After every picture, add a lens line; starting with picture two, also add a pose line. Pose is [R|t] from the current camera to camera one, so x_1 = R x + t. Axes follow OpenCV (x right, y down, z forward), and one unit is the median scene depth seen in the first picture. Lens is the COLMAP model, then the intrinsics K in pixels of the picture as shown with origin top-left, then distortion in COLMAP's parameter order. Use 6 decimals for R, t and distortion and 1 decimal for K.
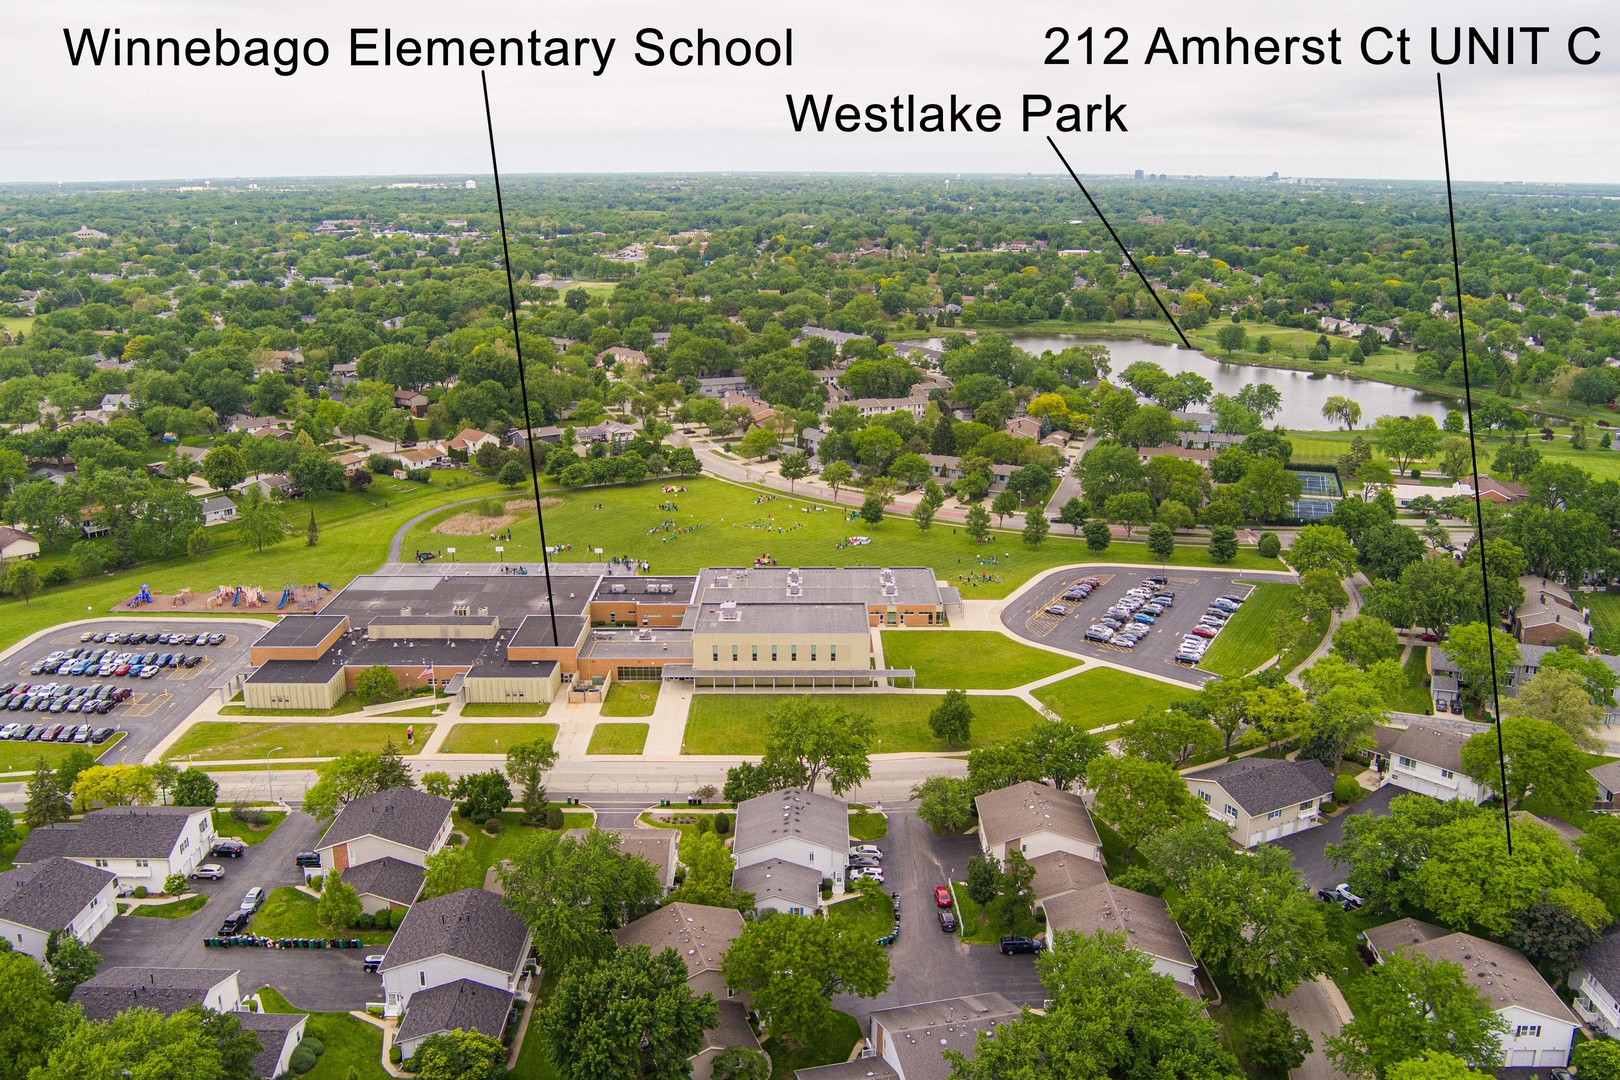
lens RADIAL K [[1366.5, 0, 805.9], [0, 1366.5, 542.5], [0, 0, 1]] dist [-0.078287, 0.026341]
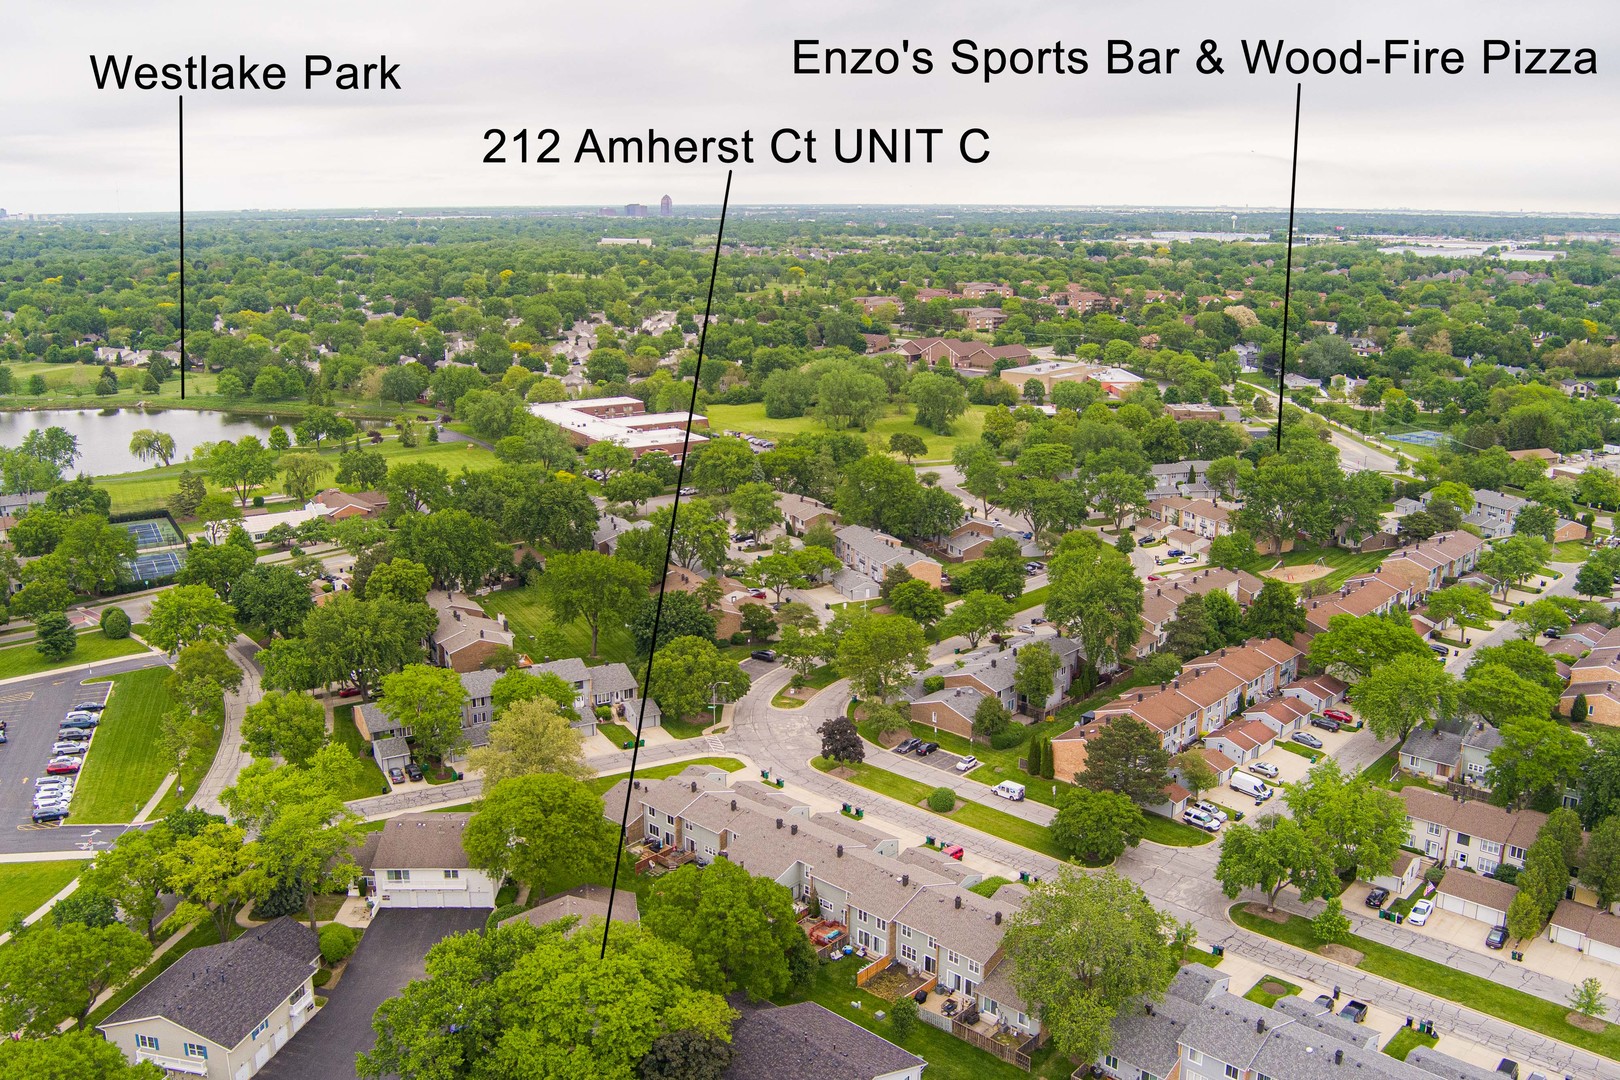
lens RADIAL K [[1366.5, 0, 806.5], [0, 1366.5, 539.3], [0, 0, 1]] dist [-0.078287, 0.026341]
pose [[0.655736, -0.186523, 0.731587, 0.036490], [0.203793, 0.976762, 0.066368, -0.012672], [-0.726965, 0.105572, 0.678510, 0.142875]]
